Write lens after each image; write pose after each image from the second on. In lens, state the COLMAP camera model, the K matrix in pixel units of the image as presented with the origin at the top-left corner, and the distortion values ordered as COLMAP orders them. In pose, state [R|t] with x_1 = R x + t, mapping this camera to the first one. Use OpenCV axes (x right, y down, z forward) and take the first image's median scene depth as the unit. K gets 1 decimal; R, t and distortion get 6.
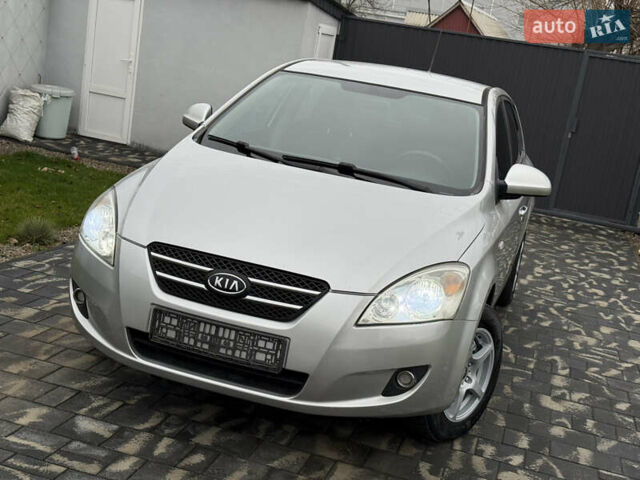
lens RADIAL K [[894.4, 0, 320.0], [0, 894.4, 240.0], [0, 0, 1]] dist [0.155184, -0.157603]
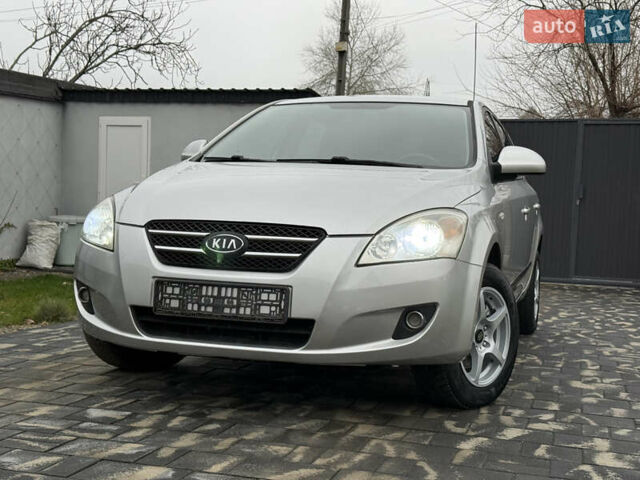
lens RADIAL K [[894.0, 0, 327.3], [0, 894.0, 241.4], [0, 0, 1]] dist [0.164243, -0.175536]
pose [[0.992724, -0.119562, -0.014287, 0.024473], [0.115358, 0.978351, -0.171816, 0.226813], [0.034520, 0.168918, 0.985025, 0.015389]]
